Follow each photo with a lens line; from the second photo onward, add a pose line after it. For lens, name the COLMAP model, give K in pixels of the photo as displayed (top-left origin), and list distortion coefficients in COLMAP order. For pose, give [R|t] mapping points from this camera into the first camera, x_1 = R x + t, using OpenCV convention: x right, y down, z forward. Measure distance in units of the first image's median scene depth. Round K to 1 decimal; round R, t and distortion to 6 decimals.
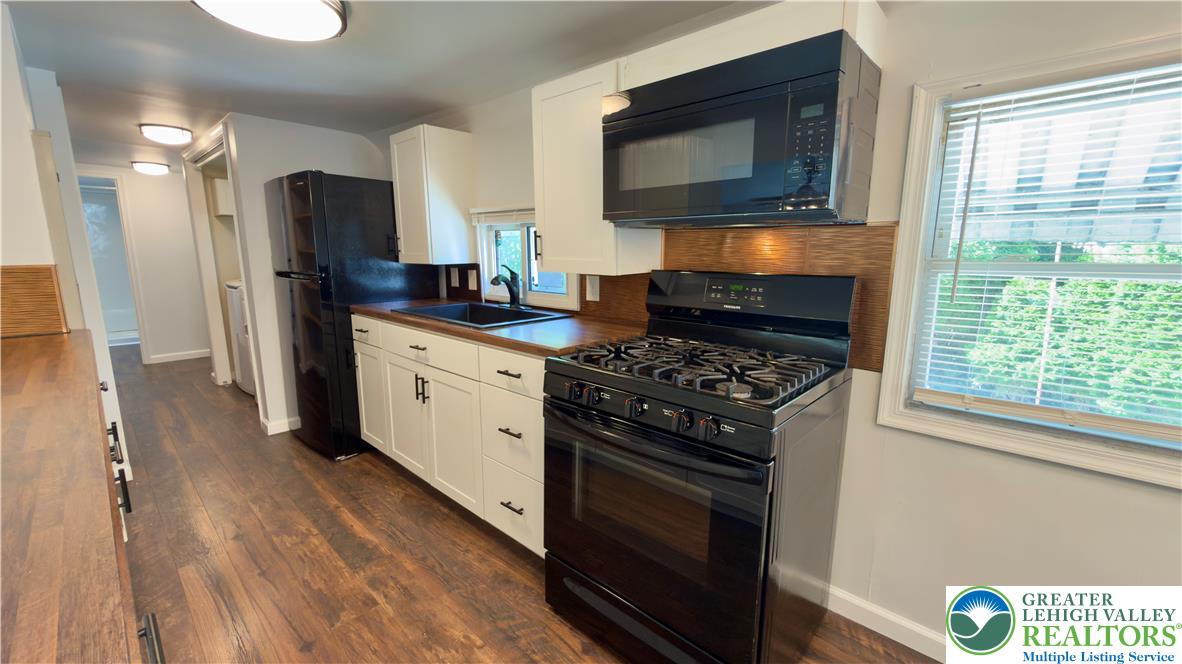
lens RADIAL K [[473.3, 0, 588.2], [0, 473.3, 329.1], [0, 0, 1]] dist [0.000690, -0.000150]
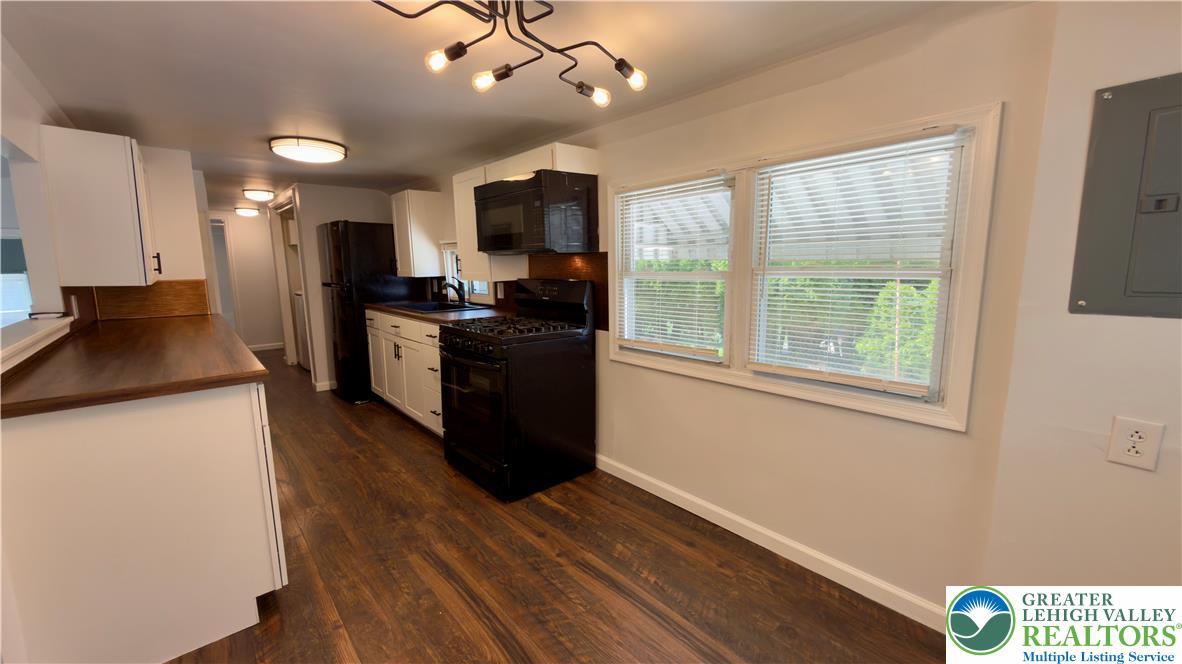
lens RADIAL K [[473.3, 0, 595.5], [0, 473.3, 332.0], [0, 0, 1]] dist [0.000690, -0.000150]
pose [[0.994909, 0.002040, -0.100760, 0.434639], [-0.004177, 0.999771, -0.021004, 0.076015], [0.100695, 0.021318, 0.994689, -0.502291]]
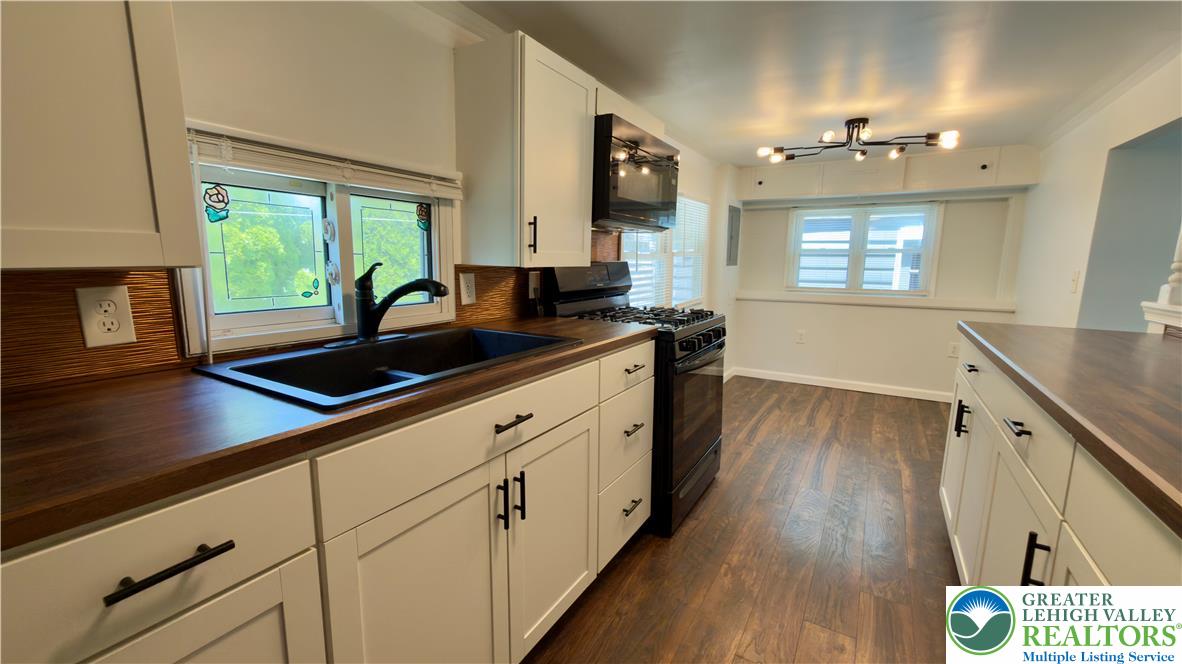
lens RADIAL K [[473.3, 0, 591.7], [0, 473.3, 332.5], [0, 0, 1]] dist [0.000690, -0.000150]
pose [[-0.201696, -0.156117, 0.966926, -0.722000], [0.153101, 0.970055, 0.188558, -0.117201], [-0.967408, 0.186069, -0.171754, 0.829765]]
